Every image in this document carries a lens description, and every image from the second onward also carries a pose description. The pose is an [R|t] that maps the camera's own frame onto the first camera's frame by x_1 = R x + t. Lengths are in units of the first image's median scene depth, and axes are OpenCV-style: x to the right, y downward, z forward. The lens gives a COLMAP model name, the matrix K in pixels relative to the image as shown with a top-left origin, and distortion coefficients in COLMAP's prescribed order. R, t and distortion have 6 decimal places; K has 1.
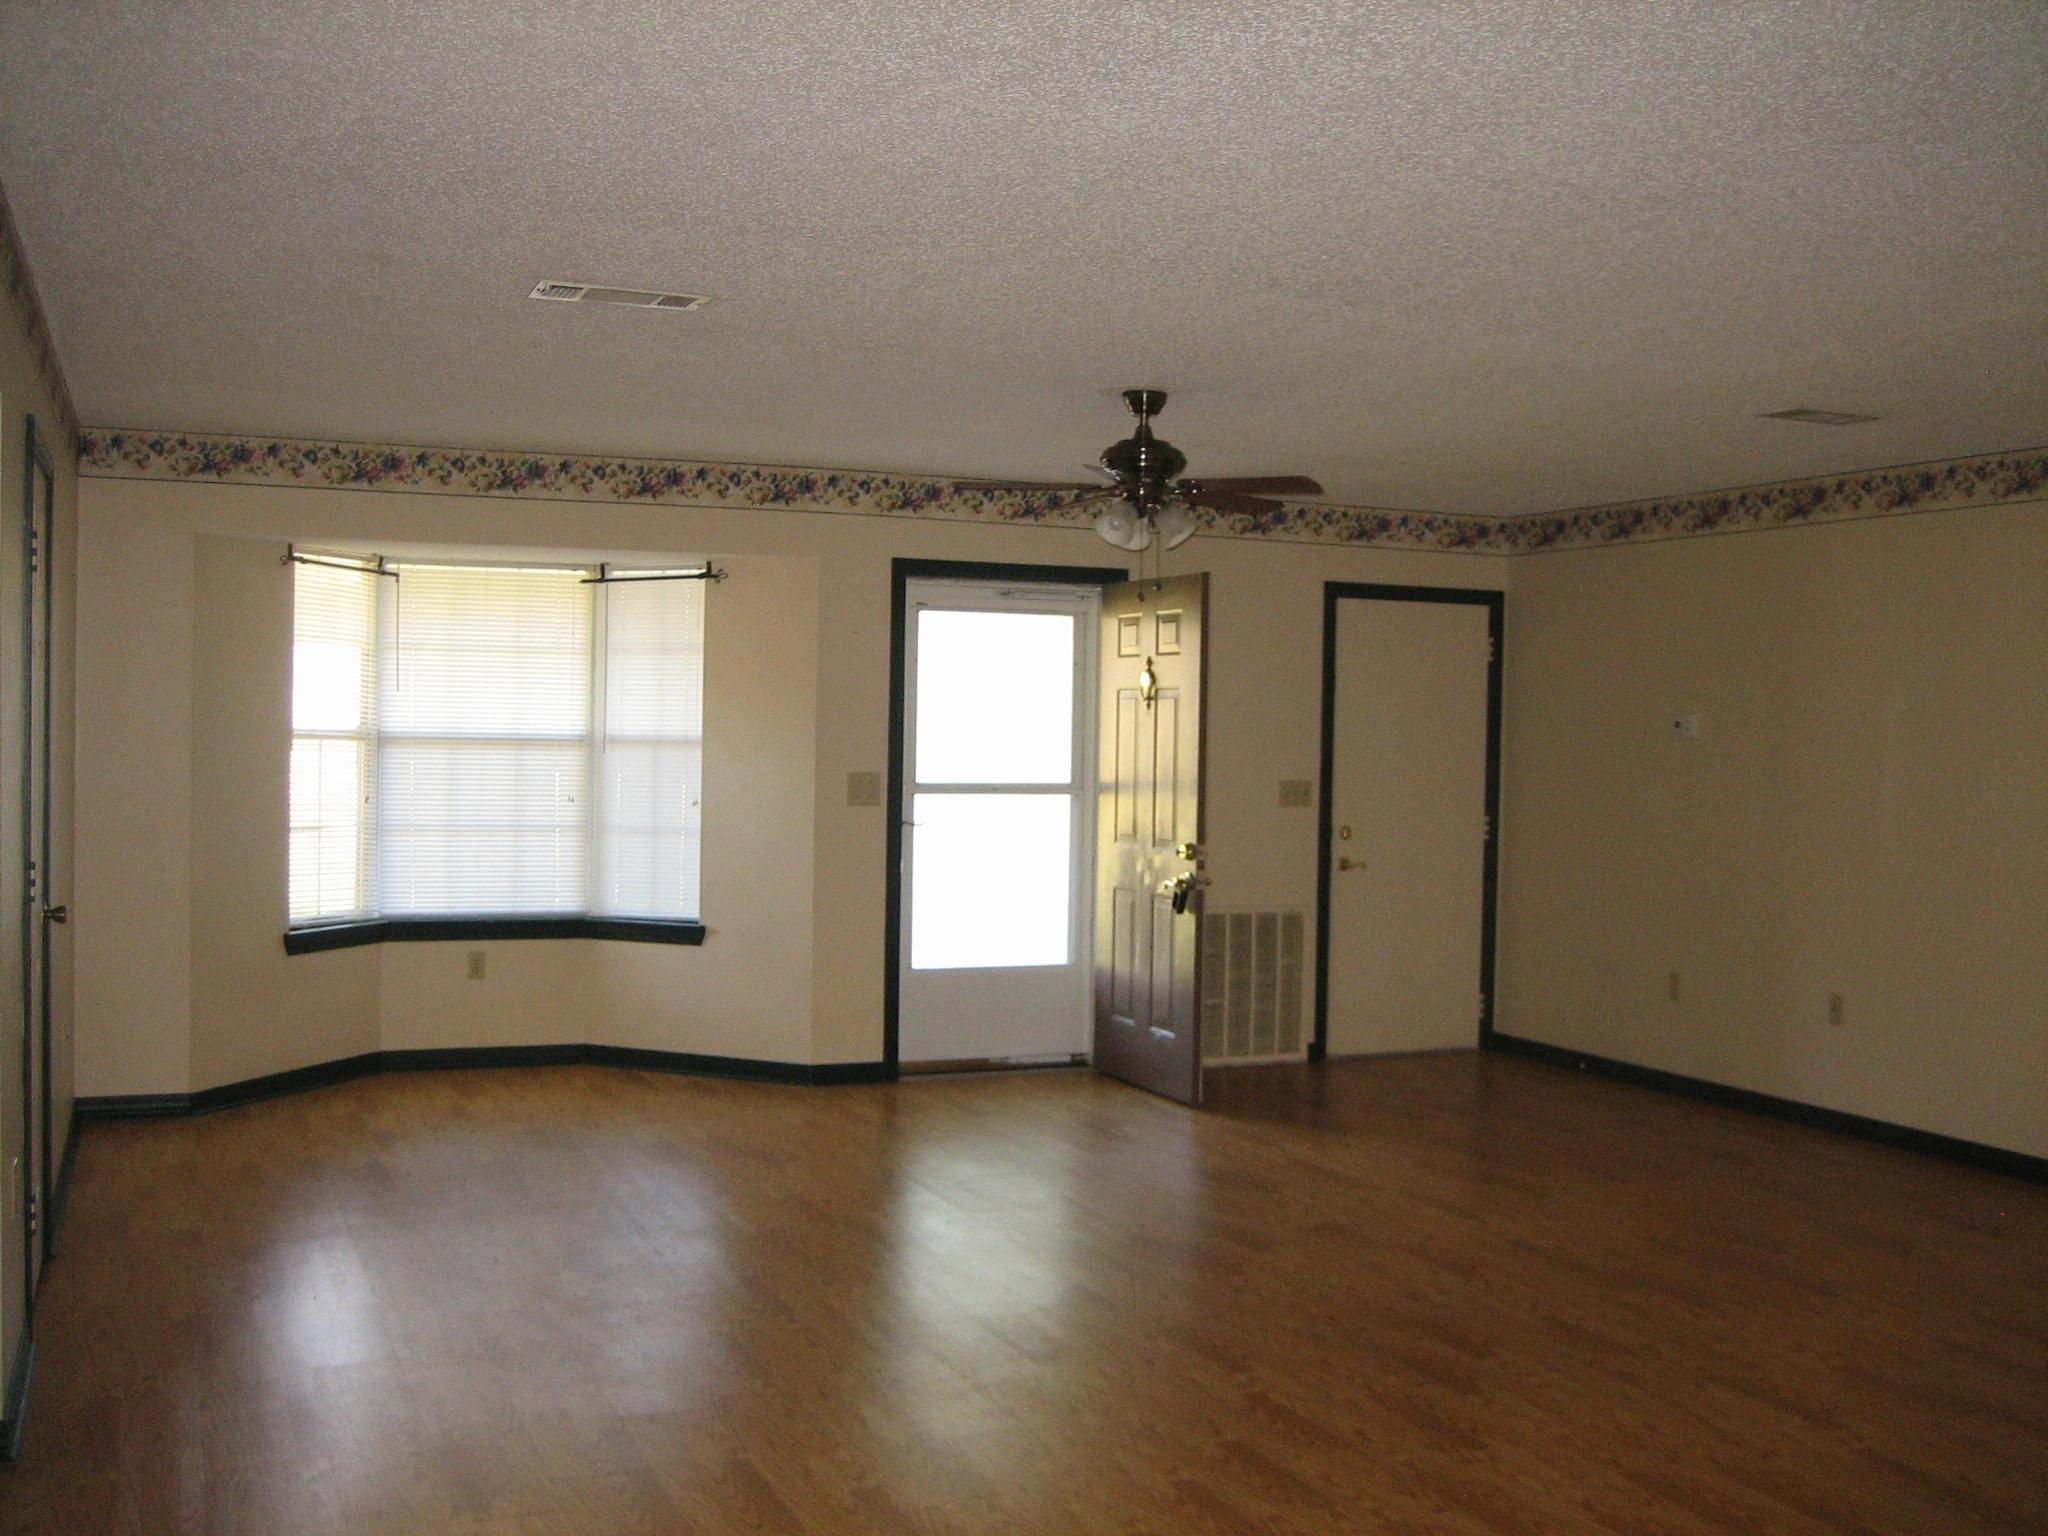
lens RADIAL K [[2176.9, 0, 1015.9], [0, 2176.9, 756.3], [0, 0, 1]] dist [-0.093909, 0.000000]
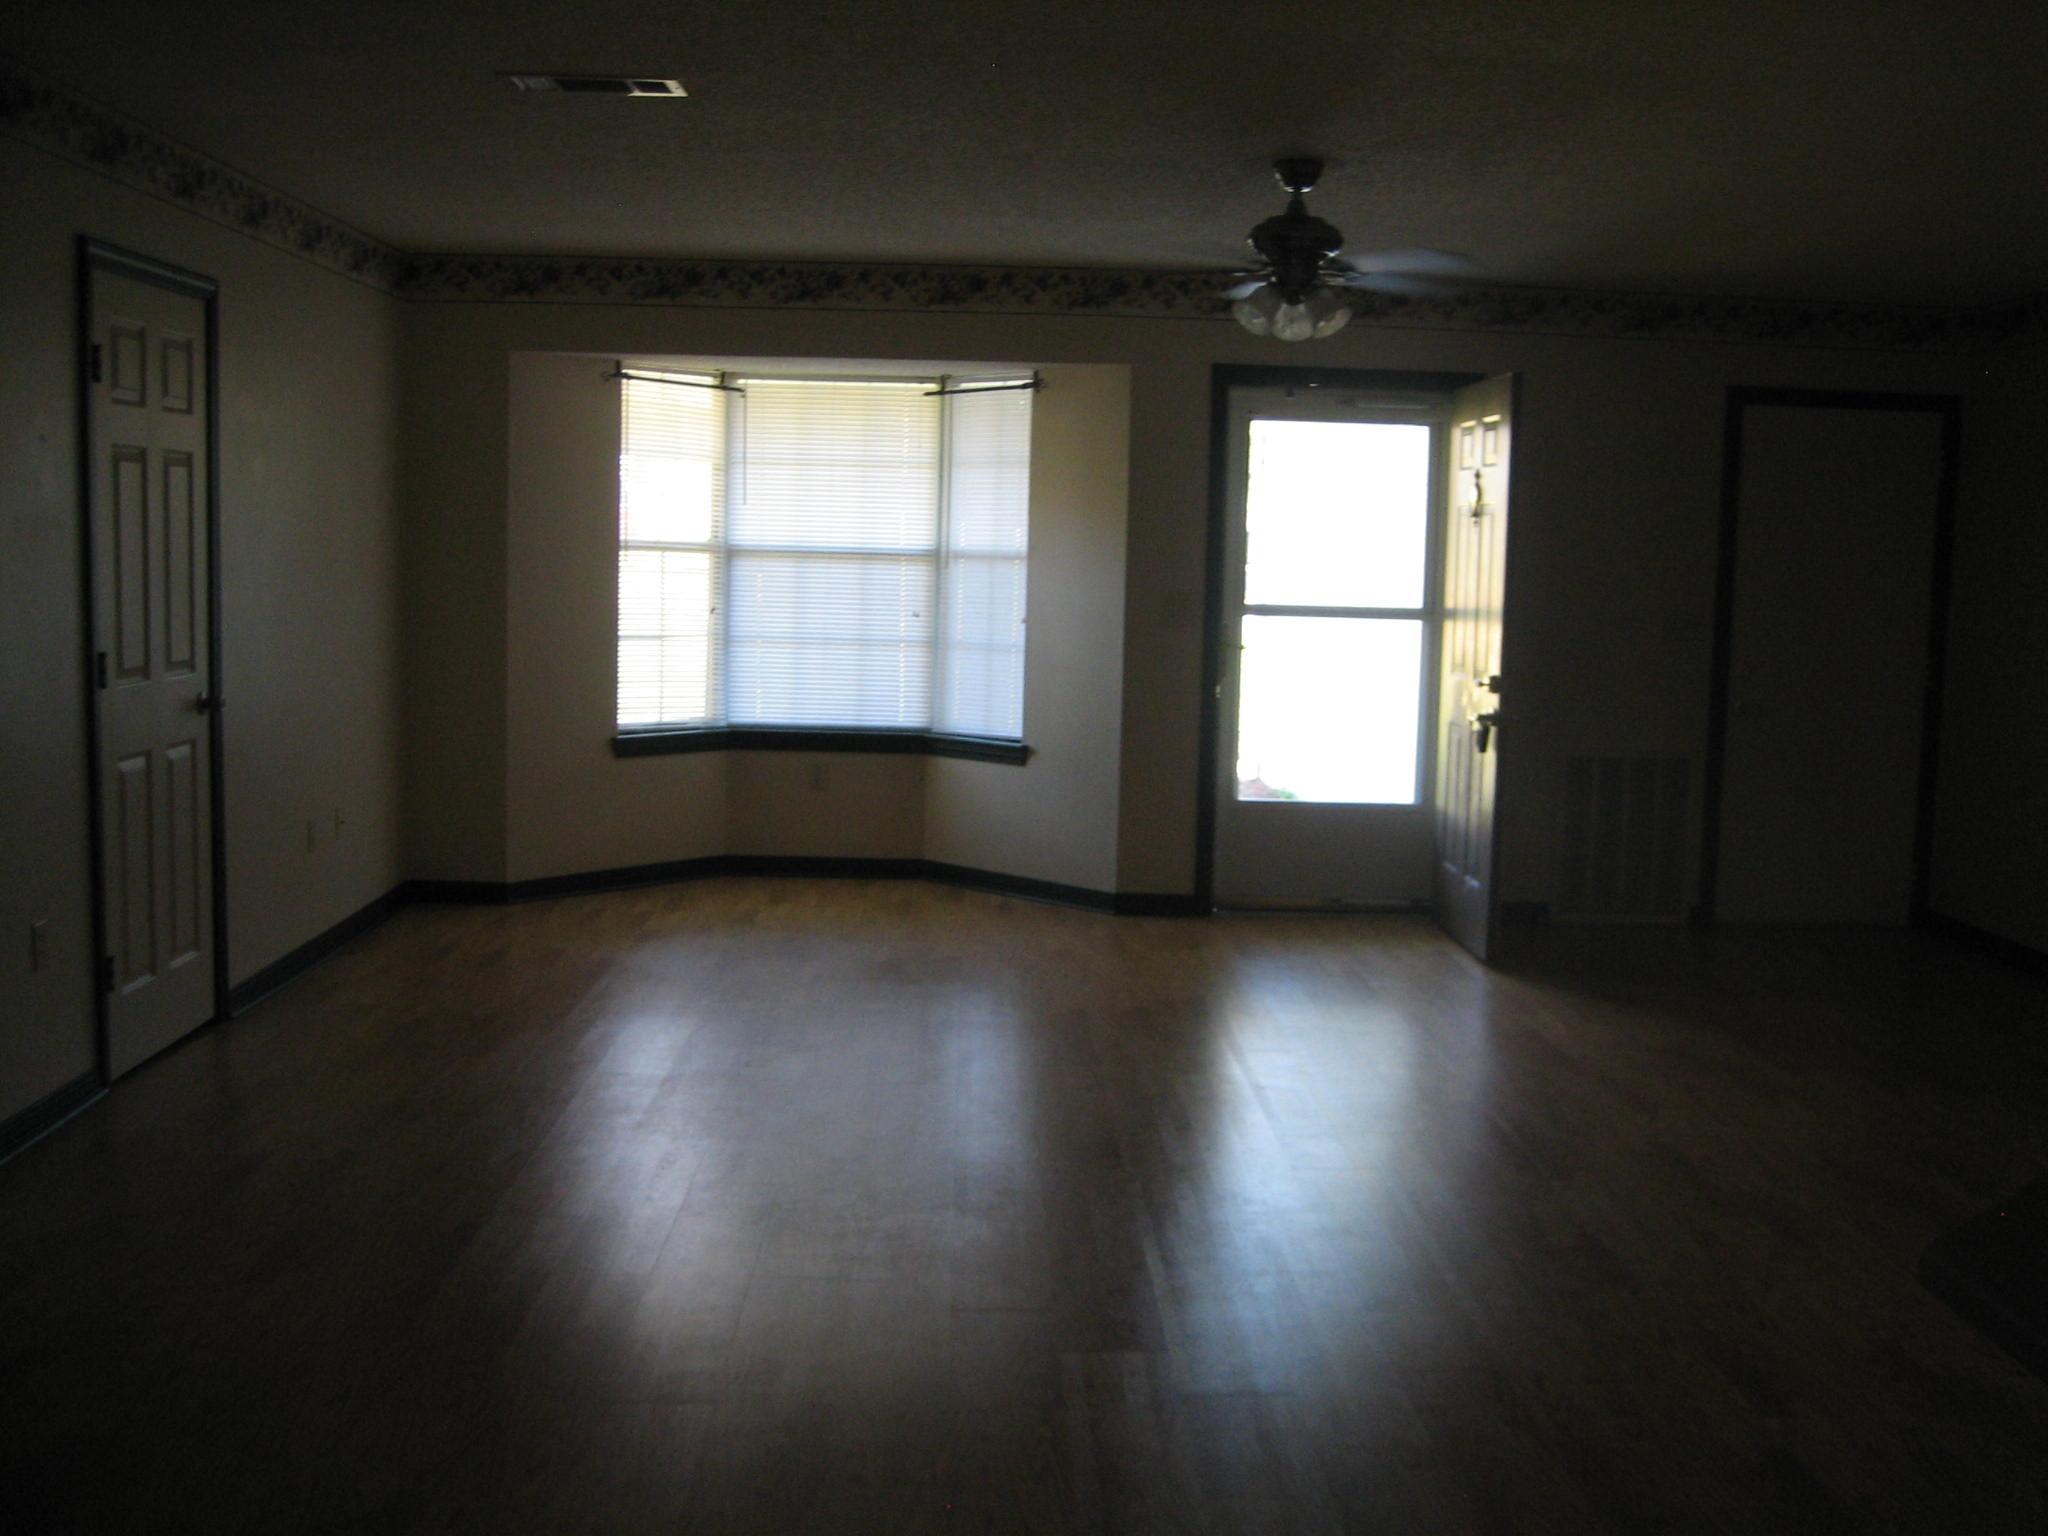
lens RADIAL K [[2176.9, 0, 1023.0], [0, 2176.9, 780.6], [0, 0, 1]] dist [-0.093909, 0.000000]
pose [[0.932904, 0.047000, -0.357045, 0.208696], [-0.014668, 0.995583, 0.092730, 0.002577], [0.359827, -0.081271, 0.929473, 0.083184]]
